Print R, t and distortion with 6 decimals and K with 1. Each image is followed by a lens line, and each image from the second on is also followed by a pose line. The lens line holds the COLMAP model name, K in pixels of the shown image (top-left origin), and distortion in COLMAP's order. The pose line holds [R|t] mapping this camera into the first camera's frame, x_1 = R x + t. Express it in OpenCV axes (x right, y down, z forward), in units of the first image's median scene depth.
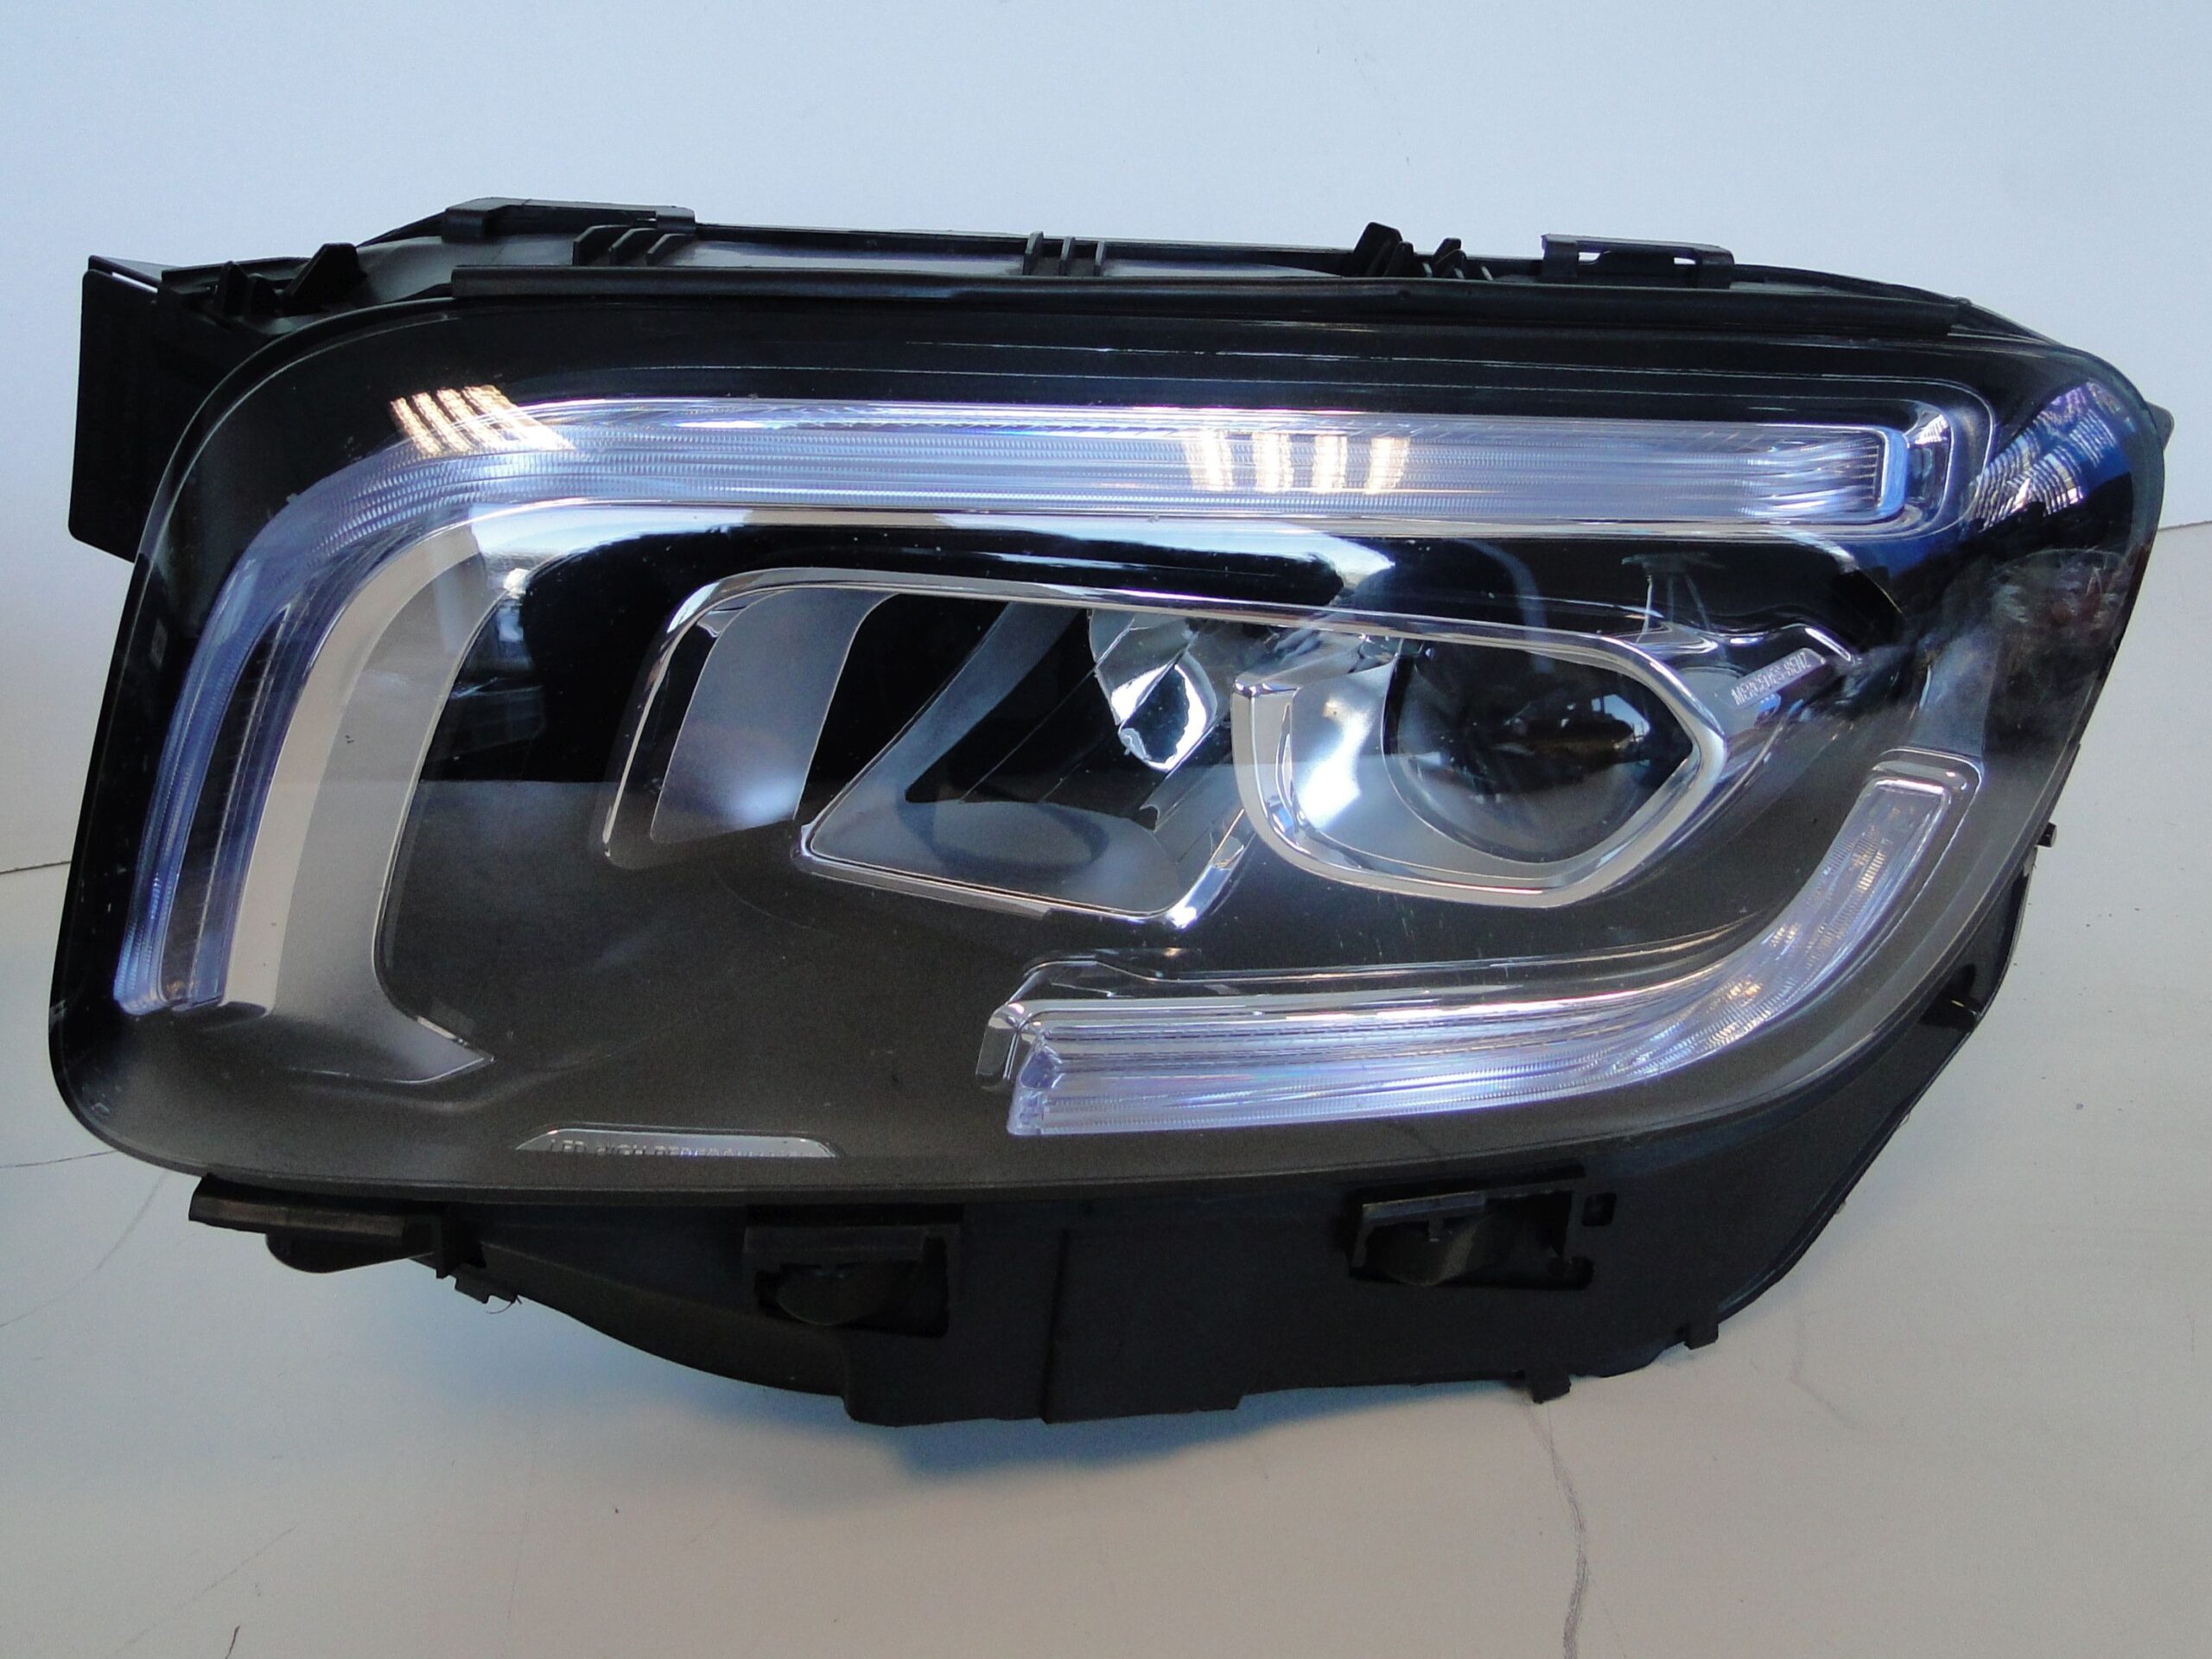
lens RADIAL K [[2007.7, 0, 1106.0], [0, 2007.7, 829.5], [0, 0, 1]] dist [-0.001068, 0.002136]
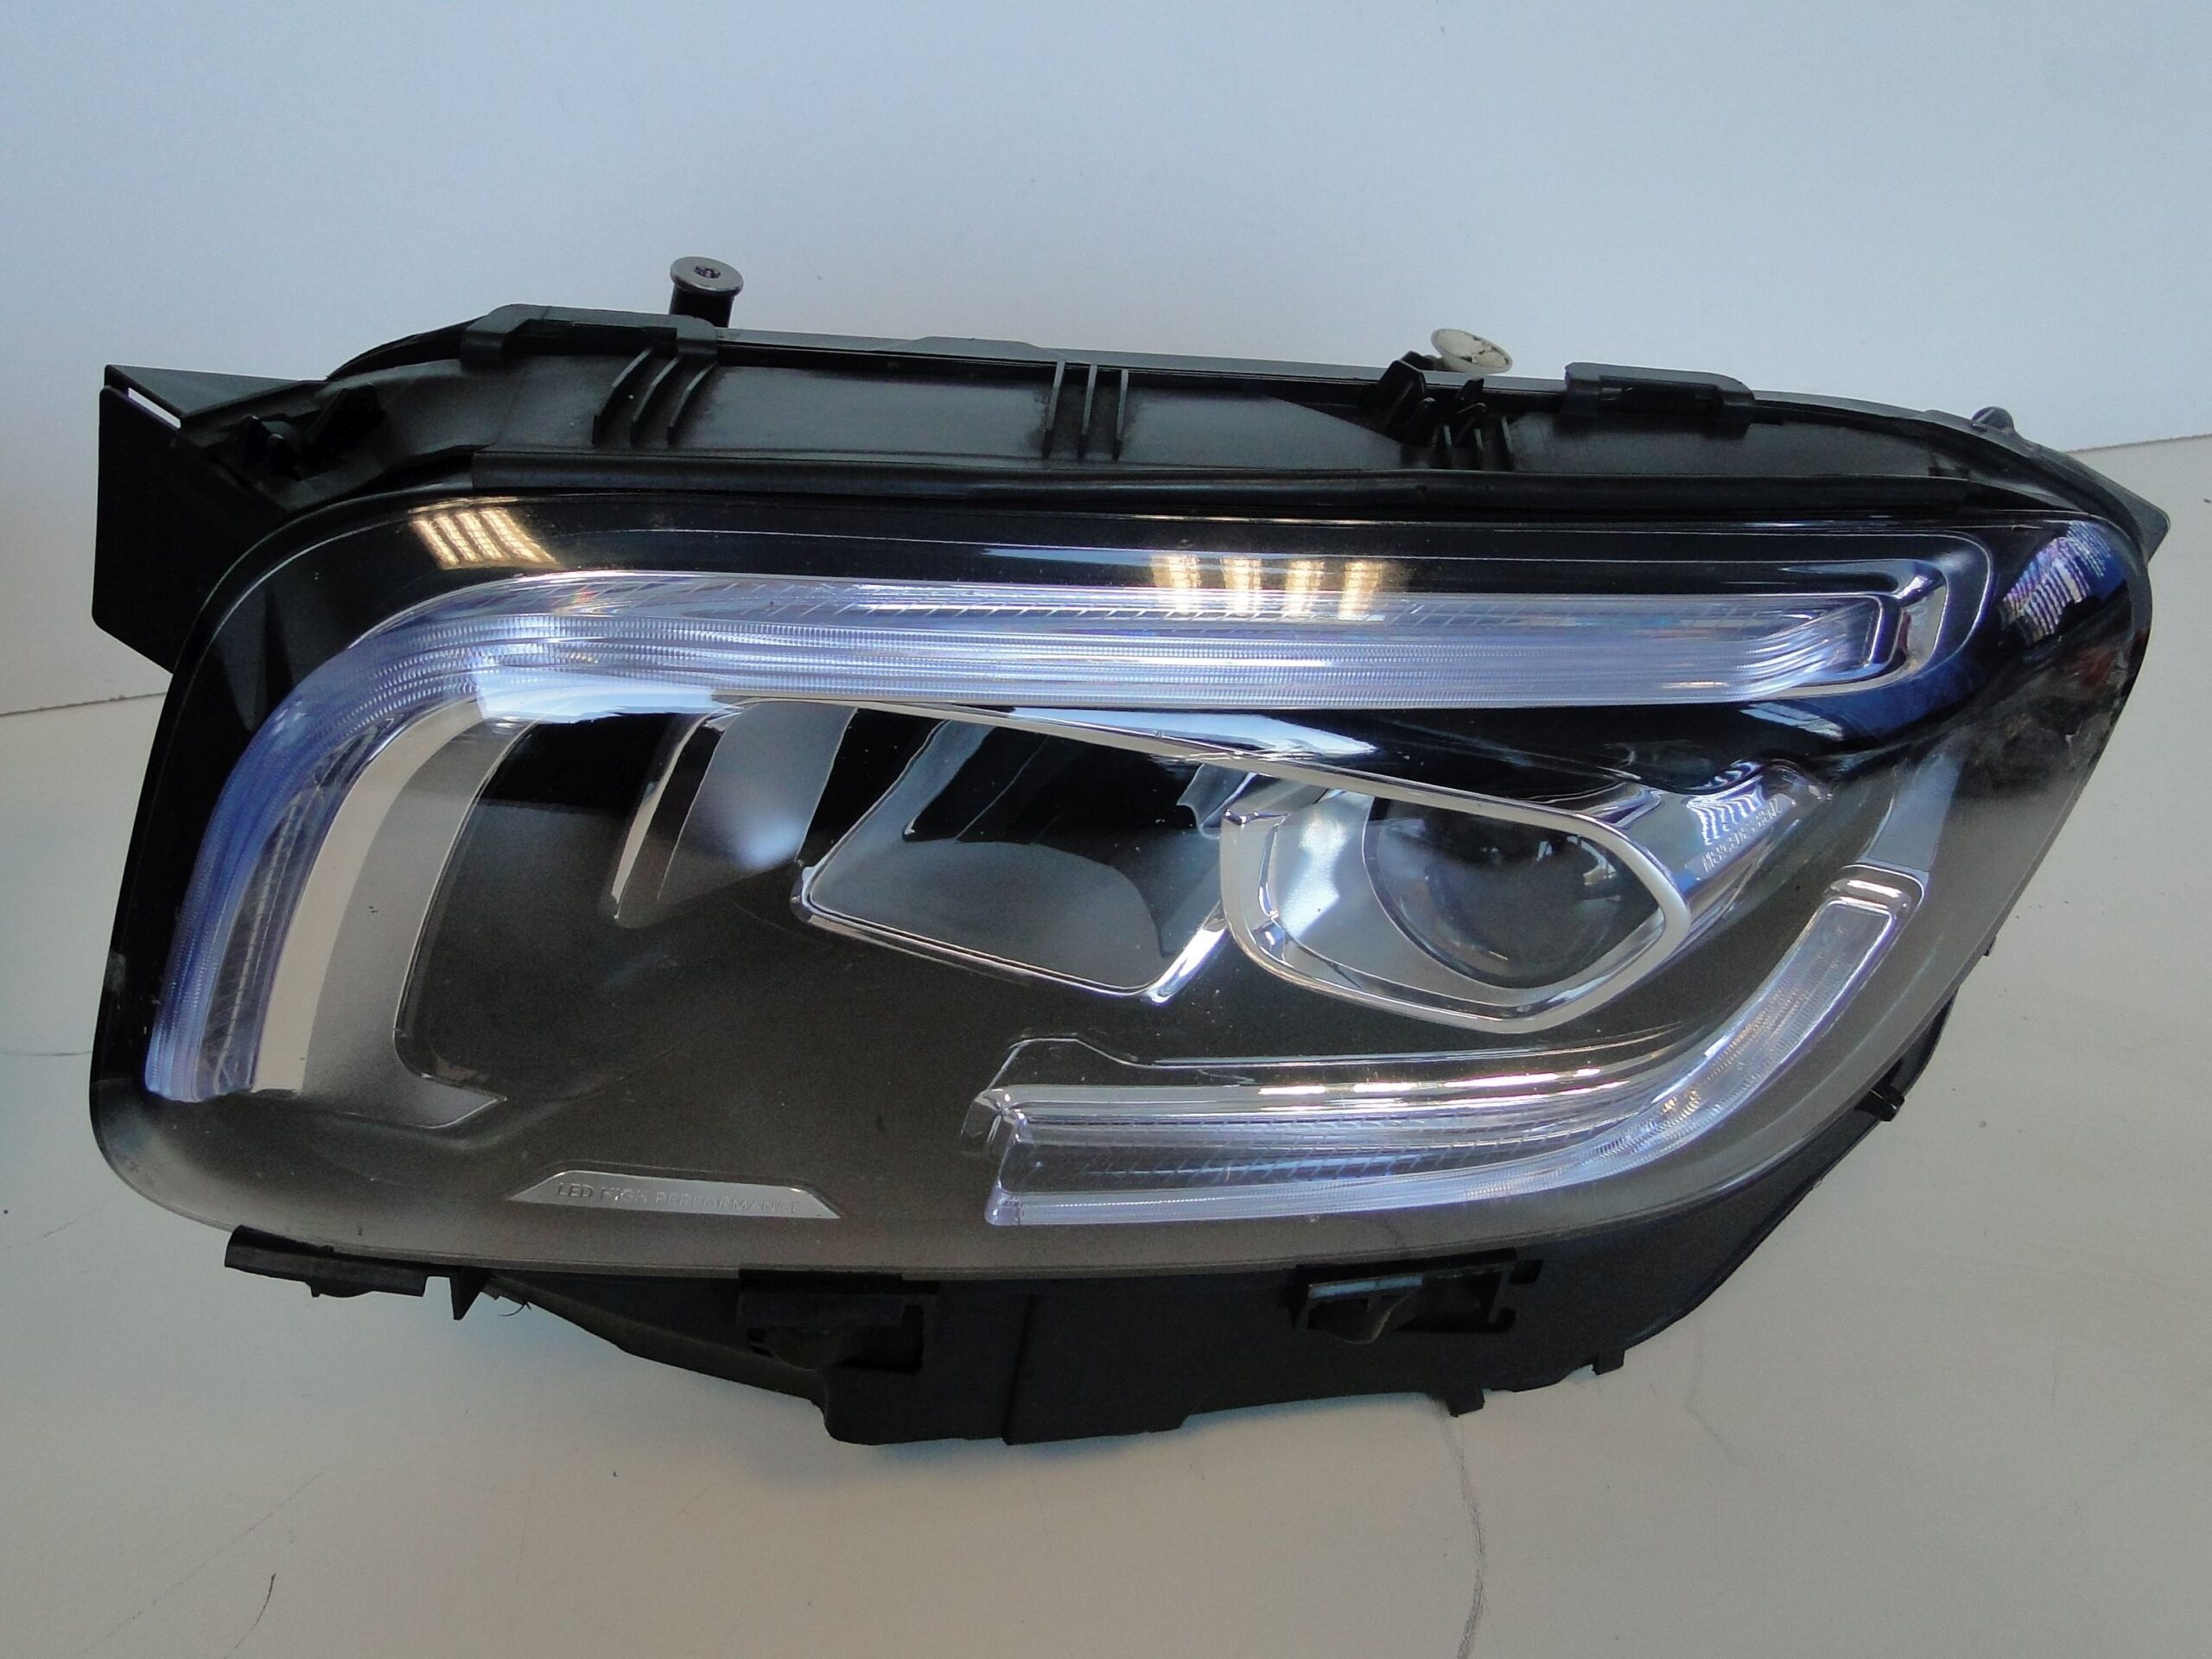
lens RADIAL K [[1915.6, 0, 1093.9], [0, 1915.6, 834.6], [0, 0, 1]] dist [0.000415, -0.000021]
pose [[0.998140, 0.060187, 0.009697, -0.012503], [-0.060954, 0.982513, 0.175933, -0.223880], [0.001062, -0.176197, 0.984354, 0.024267]]
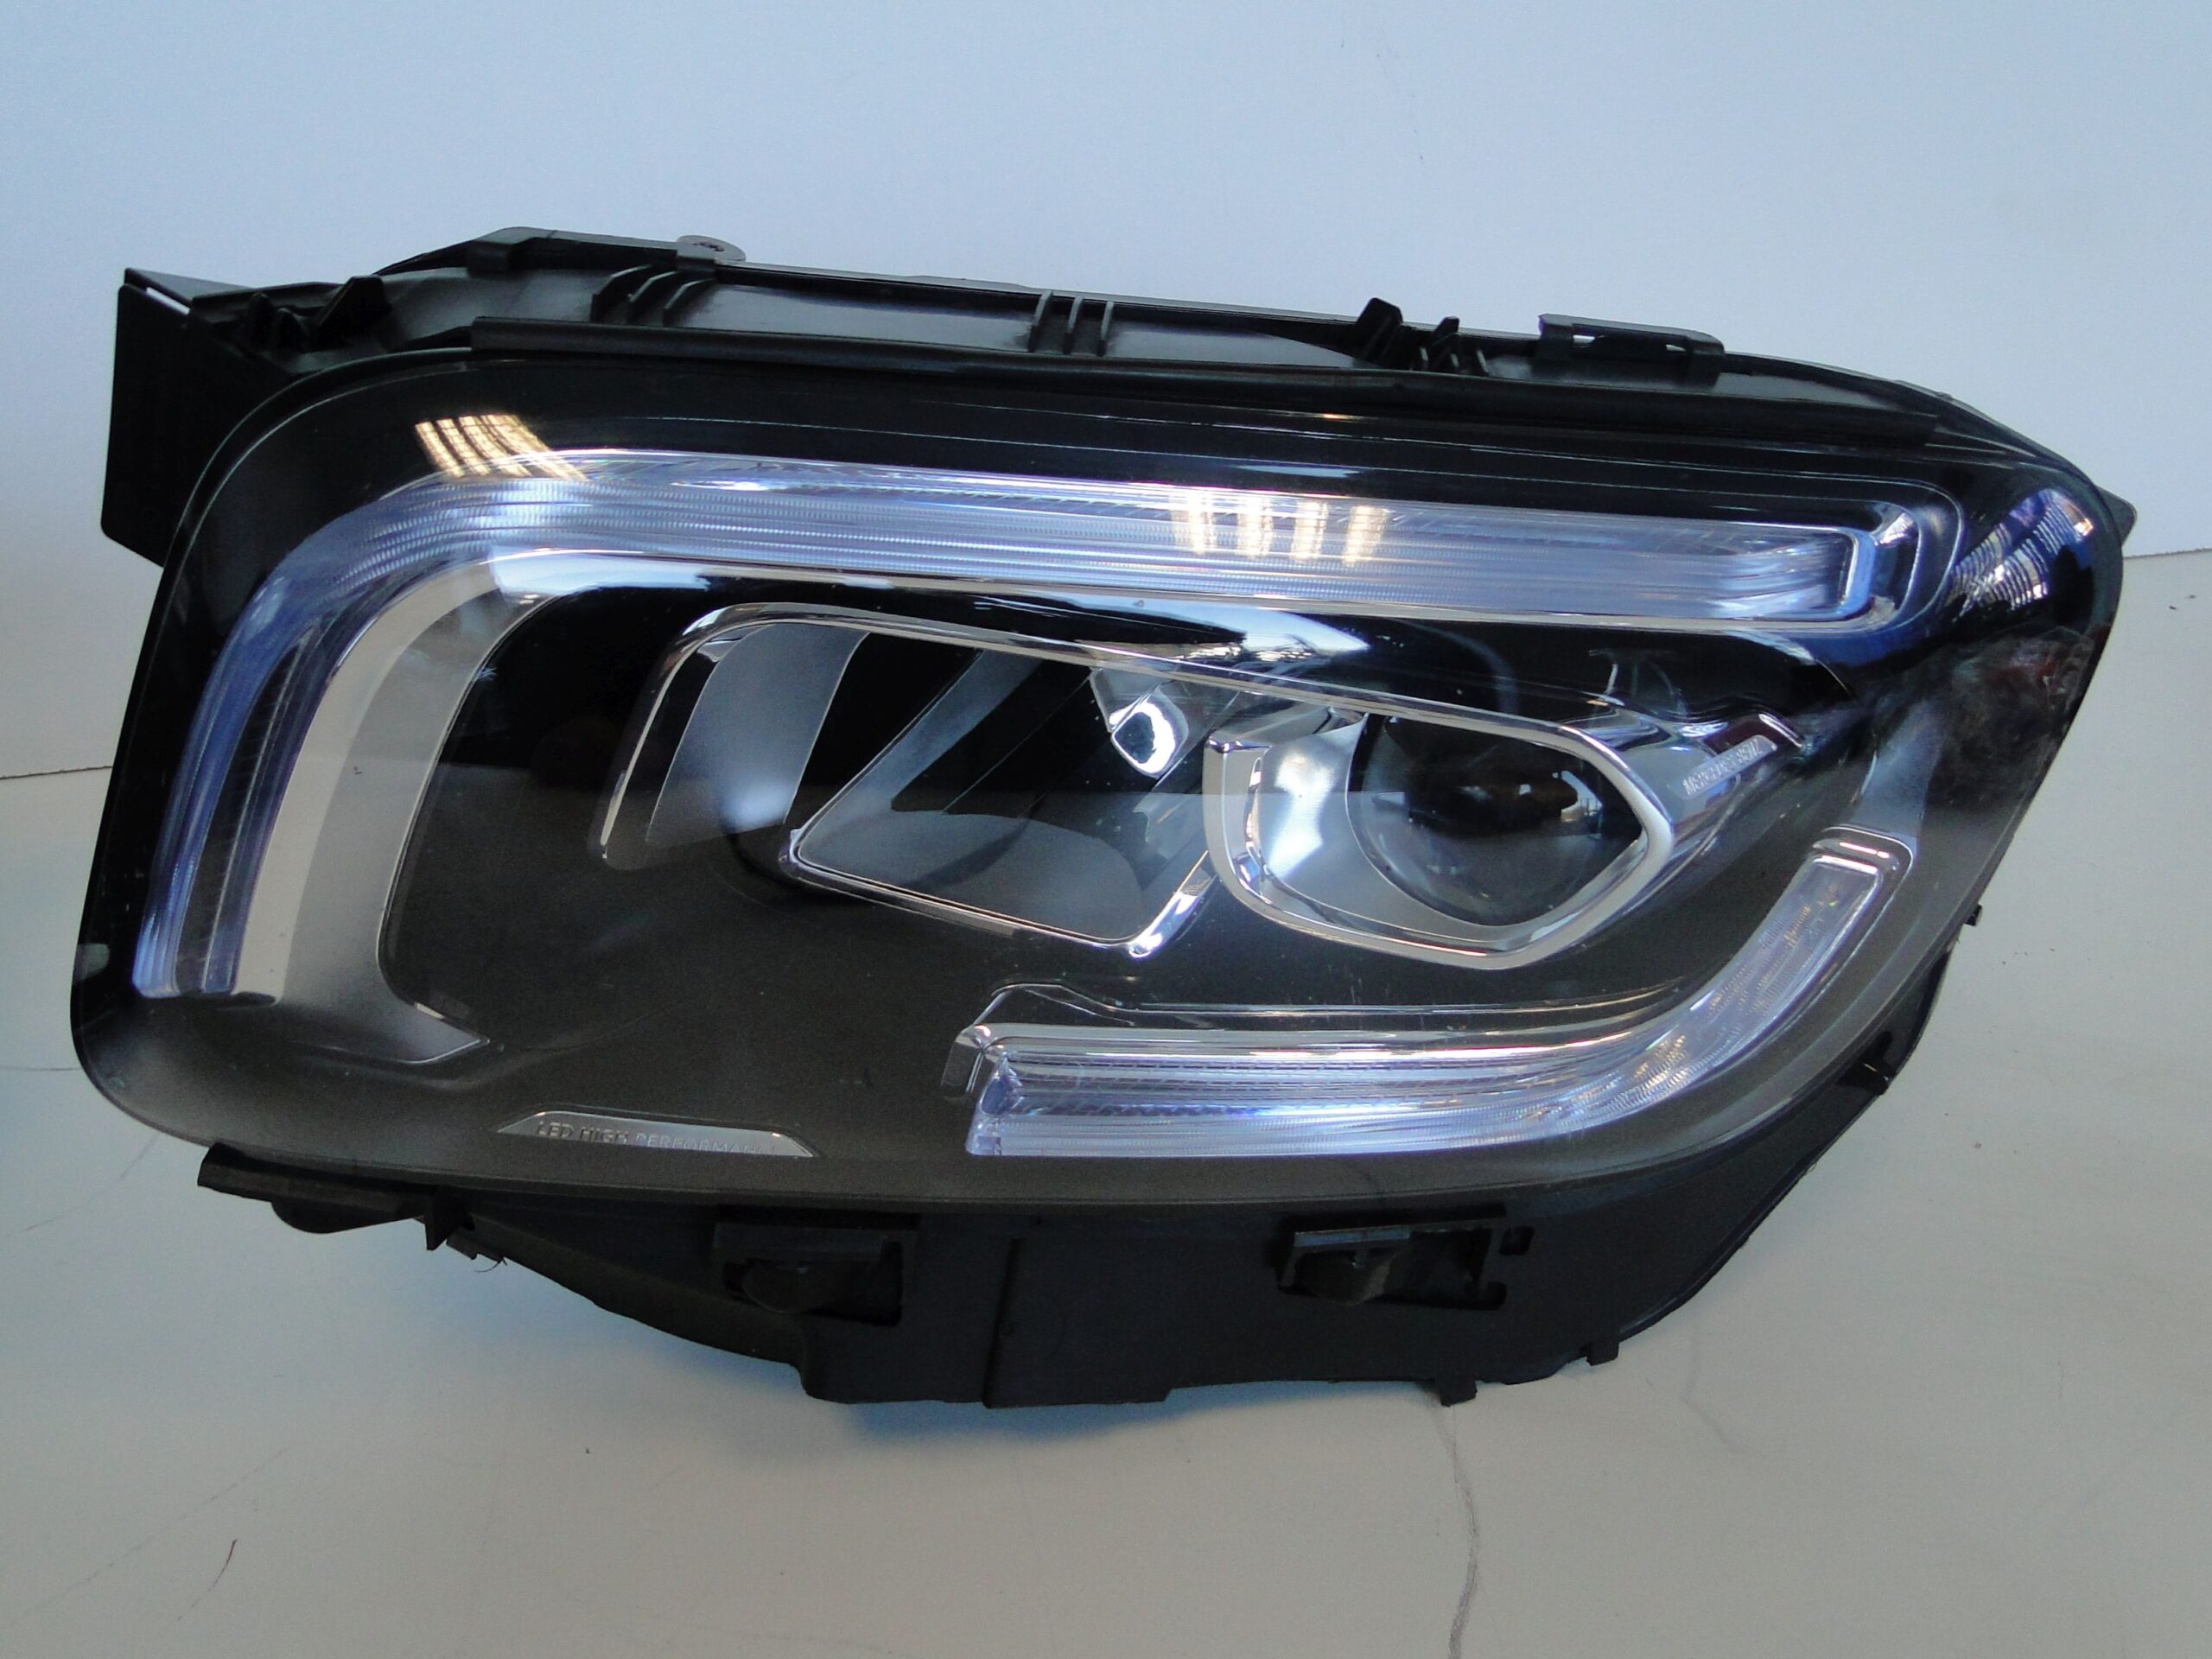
lens RADIAL K [[1874.2, 0, 1074.5], [0, 1874.2, 867.1], [0, 0, 1]] dist [0.001132, 0.002558]
pose [[0.997840, 0.065394, -0.006231, 0.004454], [-0.064686, 0.994677, 0.080207, -0.077981], [0.011443, -0.079631, 0.996759, 0.020186]]
